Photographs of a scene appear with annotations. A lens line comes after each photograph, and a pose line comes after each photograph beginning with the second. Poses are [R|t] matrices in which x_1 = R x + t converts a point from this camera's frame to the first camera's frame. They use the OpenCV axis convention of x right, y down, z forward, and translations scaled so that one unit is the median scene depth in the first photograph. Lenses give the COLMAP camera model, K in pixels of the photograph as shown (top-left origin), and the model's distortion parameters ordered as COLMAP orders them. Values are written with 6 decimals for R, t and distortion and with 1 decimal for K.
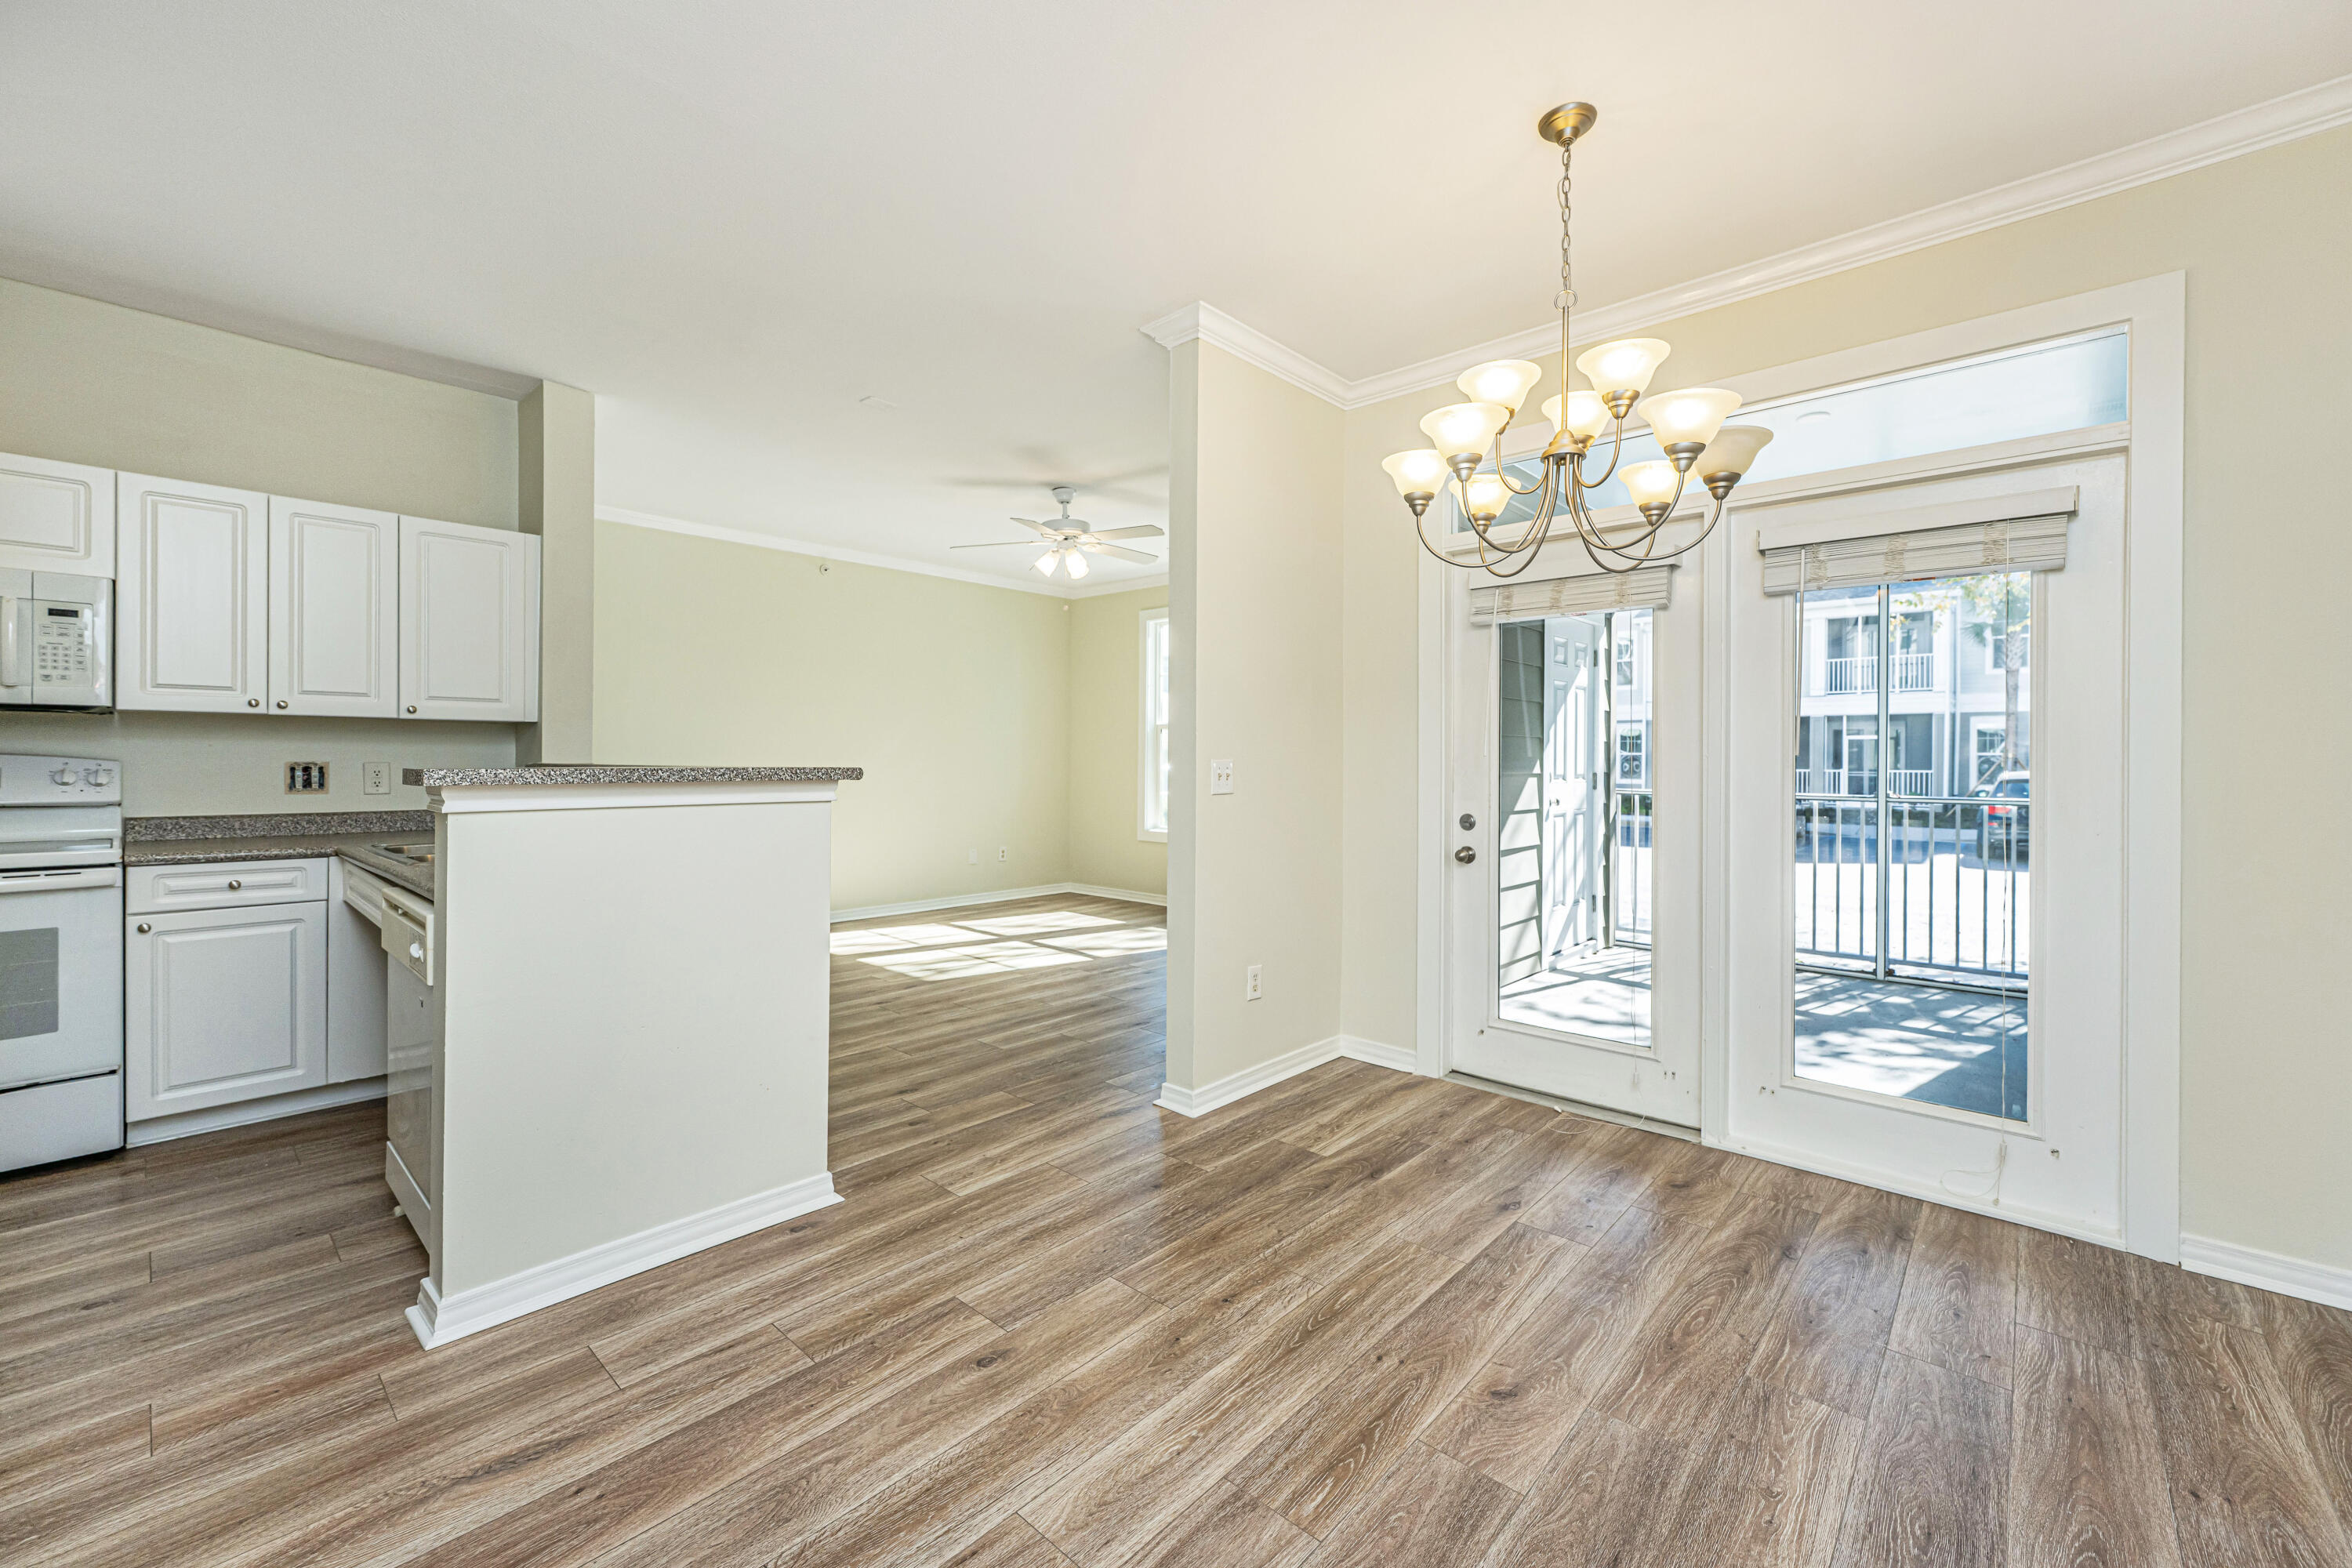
lens RADIAL K [[951.7, 0, 1124.1], [0, 951.7, 763.5], [0, 0, 1]] dist [0.000309, 0.000746]
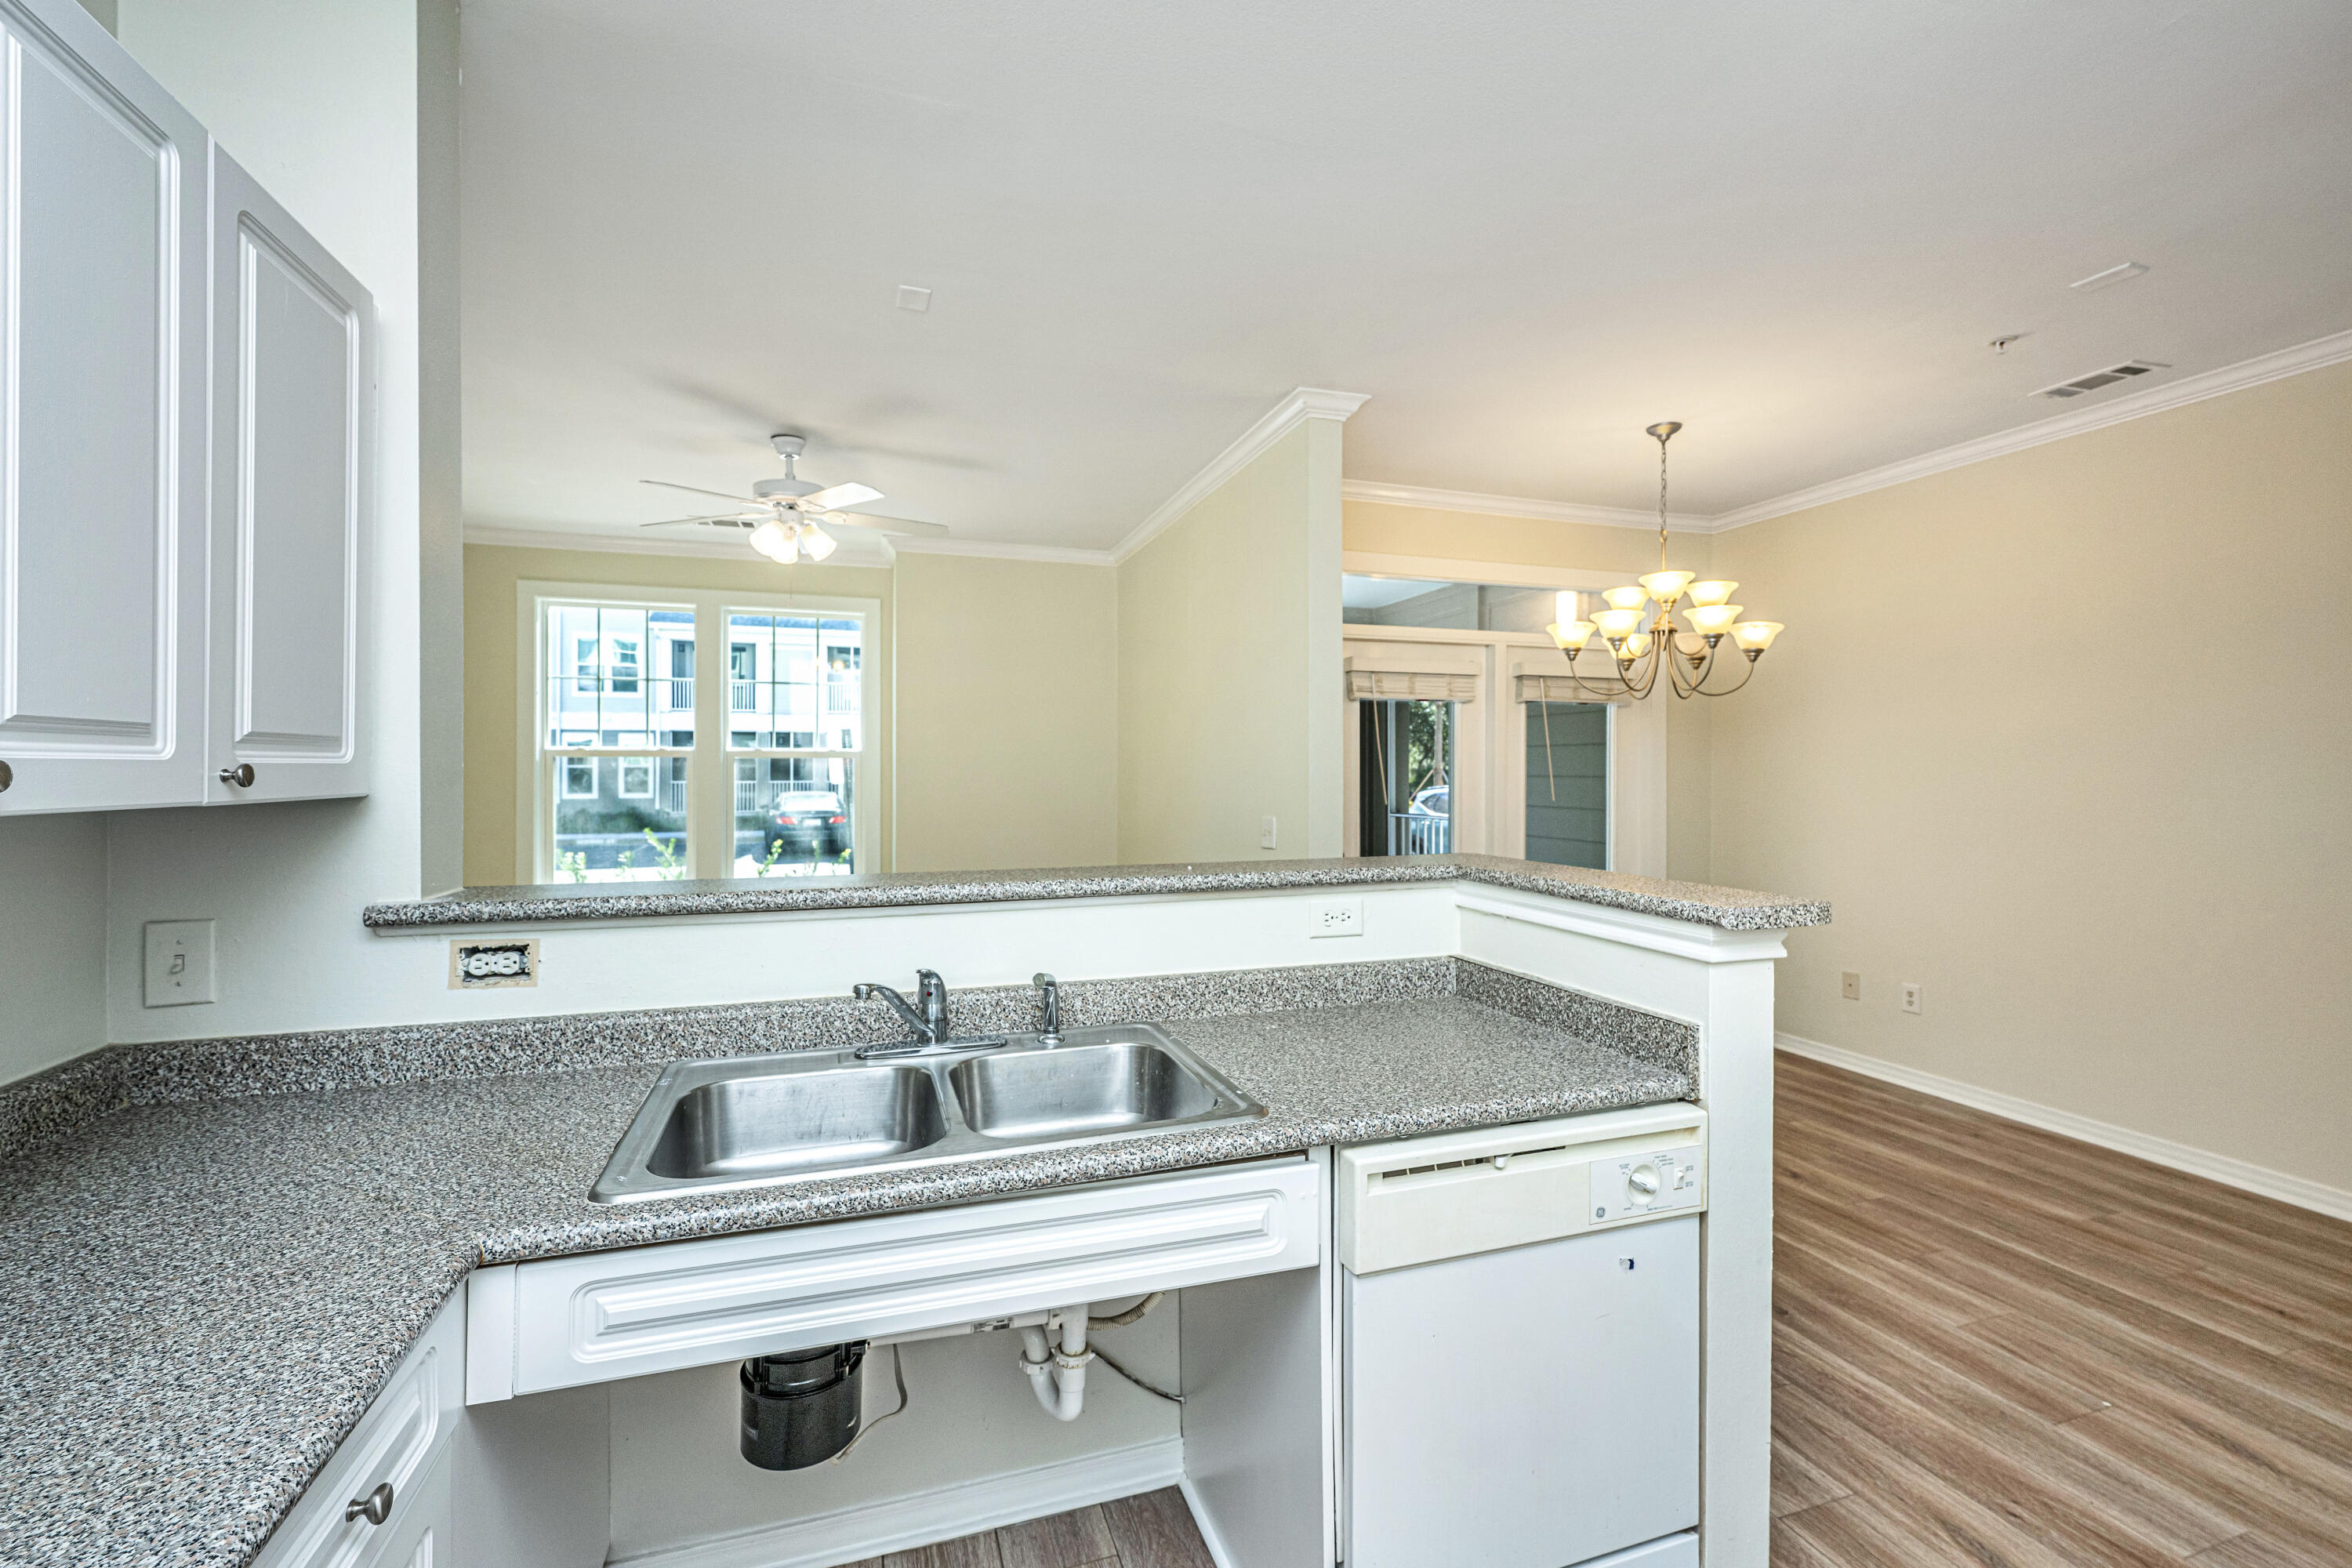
lens RADIAL K [[1005.7, 0, 1202.2], [0, 1005.7, 772.4], [0, 0, 1]] dist [0.002104, 0.000372]
pose [[0.450517, -0.007986, 0.892732, -1.067265], [0.005594, 0.999966, 0.006122, -0.068459], [-0.892750, 0.002236, 0.450546, 0.679513]]
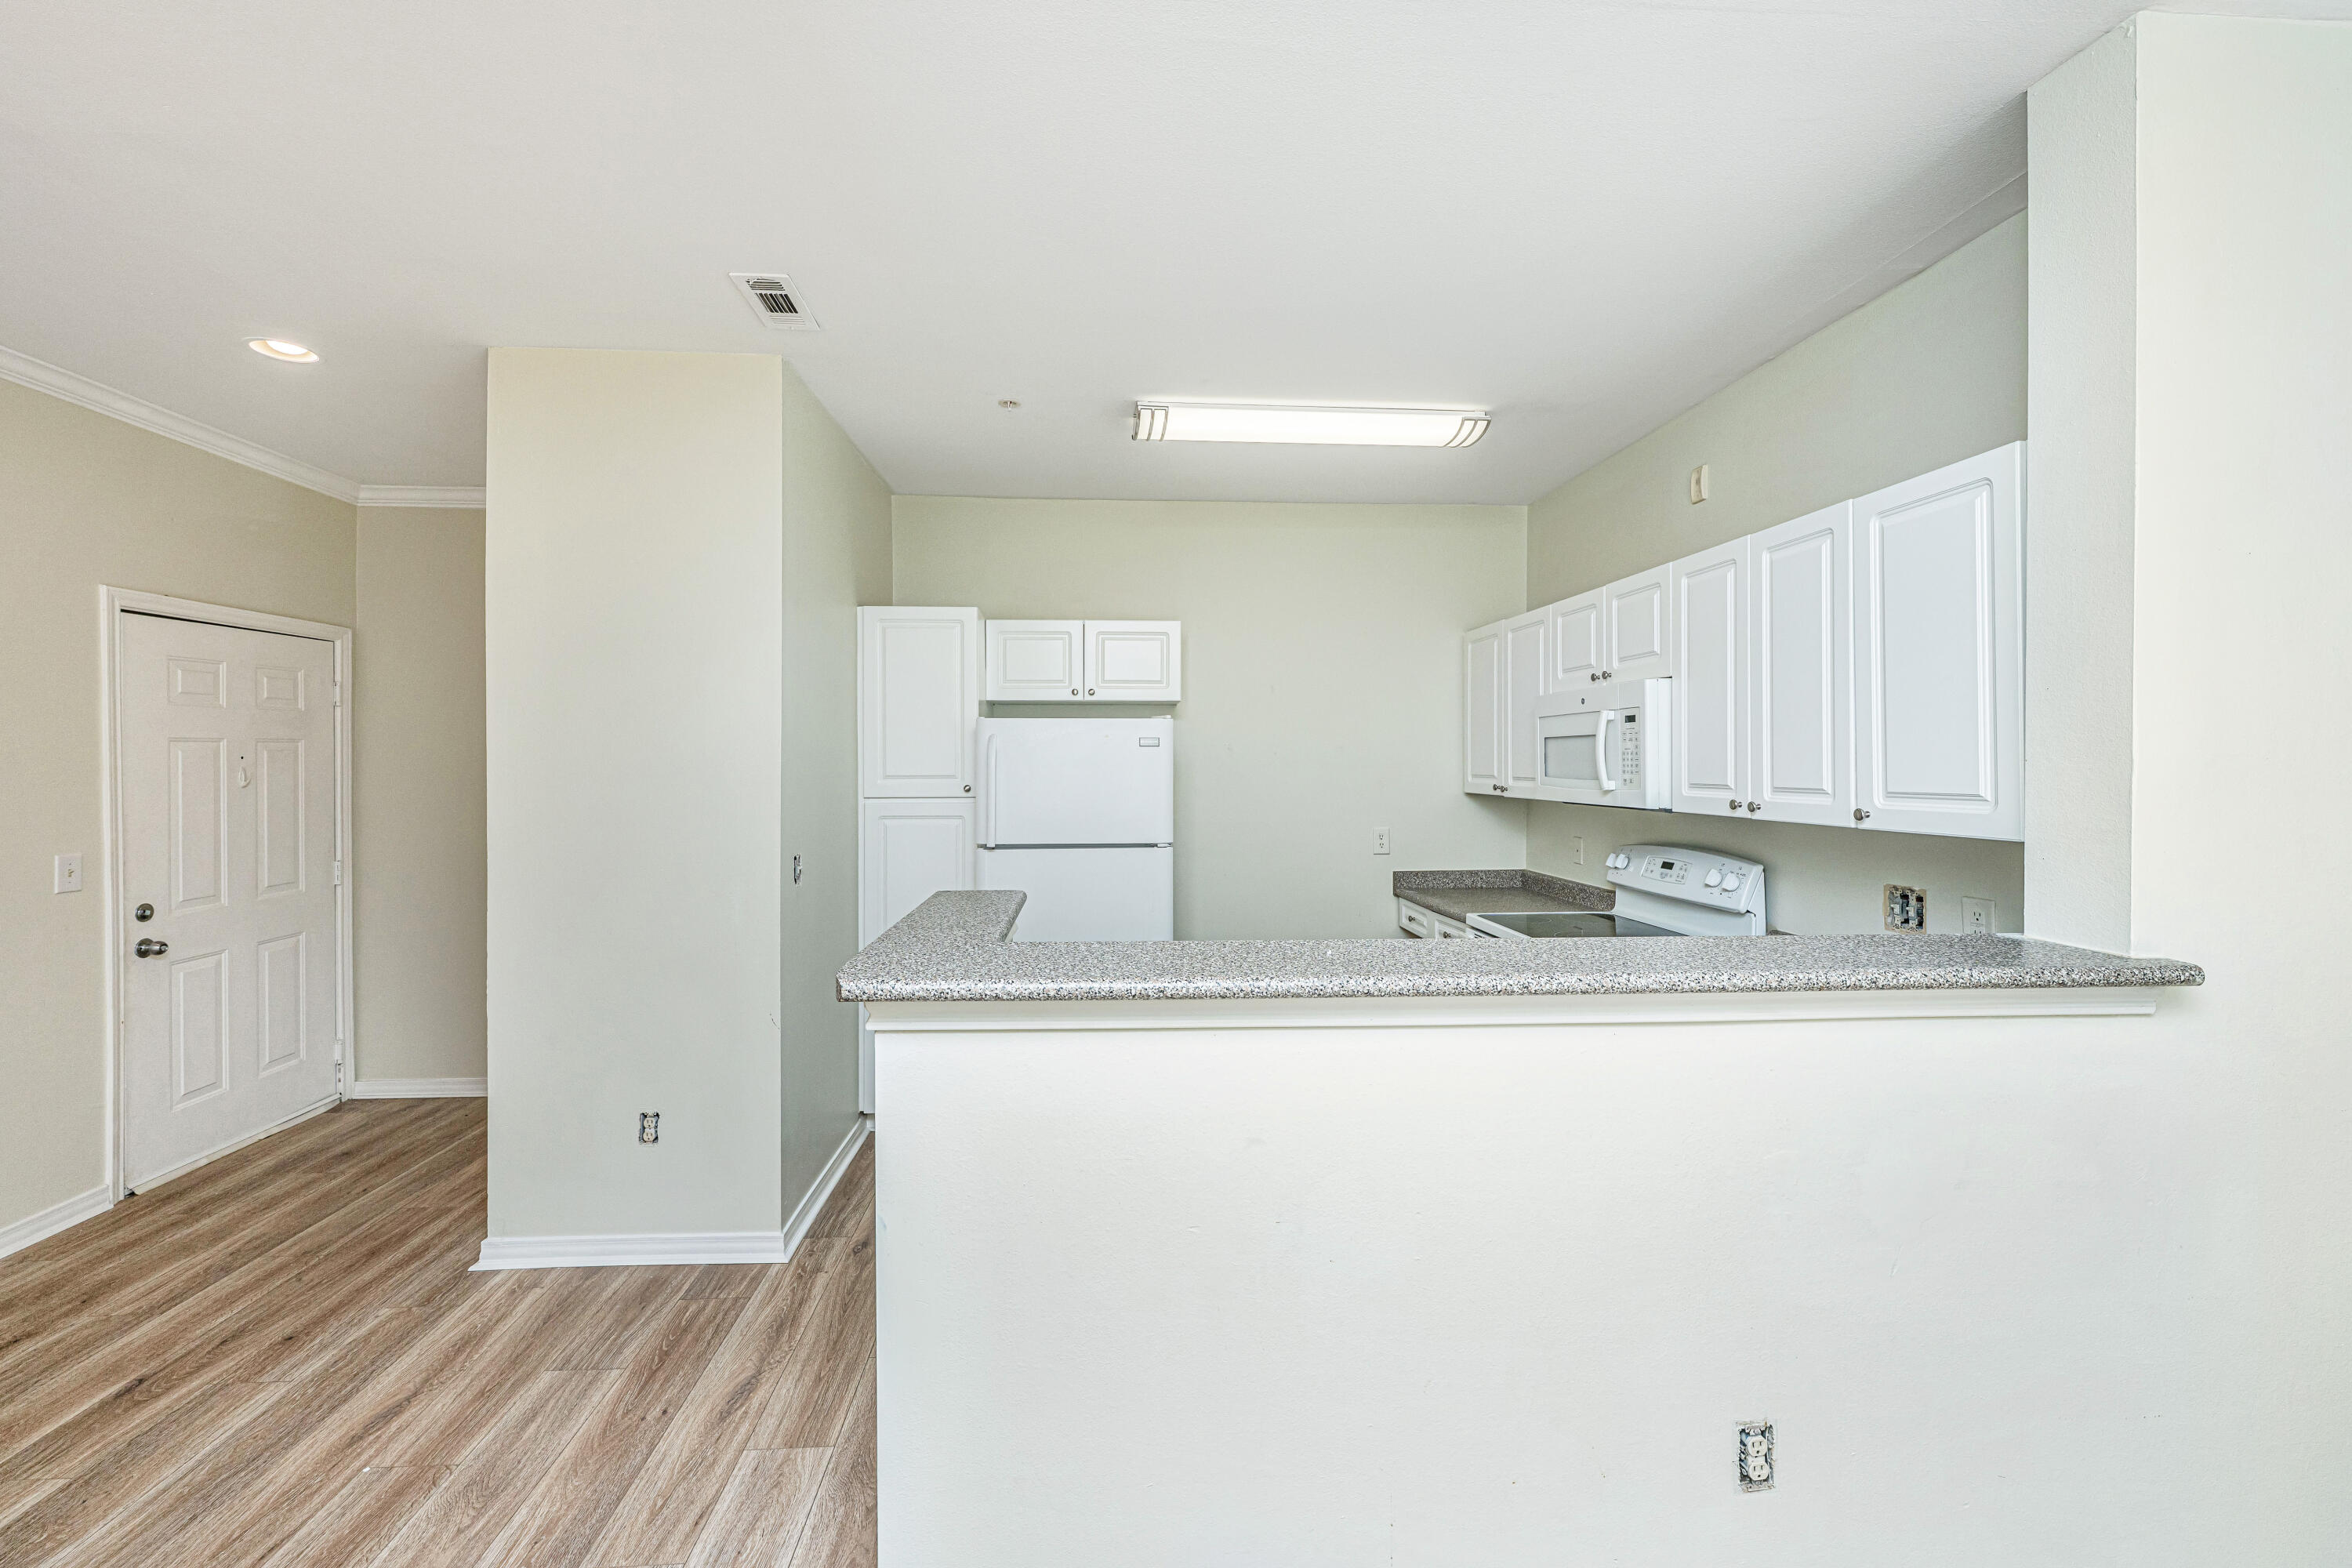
lens RADIAL K [[962.7, 0, 1154.8], [0, 962.7, 764.4], [0, 0, 1]] dist [0.000093, 0.000101]
pose [[-0.664357, -0.008529, -0.747366, 0.007004], [-0.009636, 0.999950, -0.002846, -0.097559], [0.747353, 0.005310, -0.664406, 1.271811]]
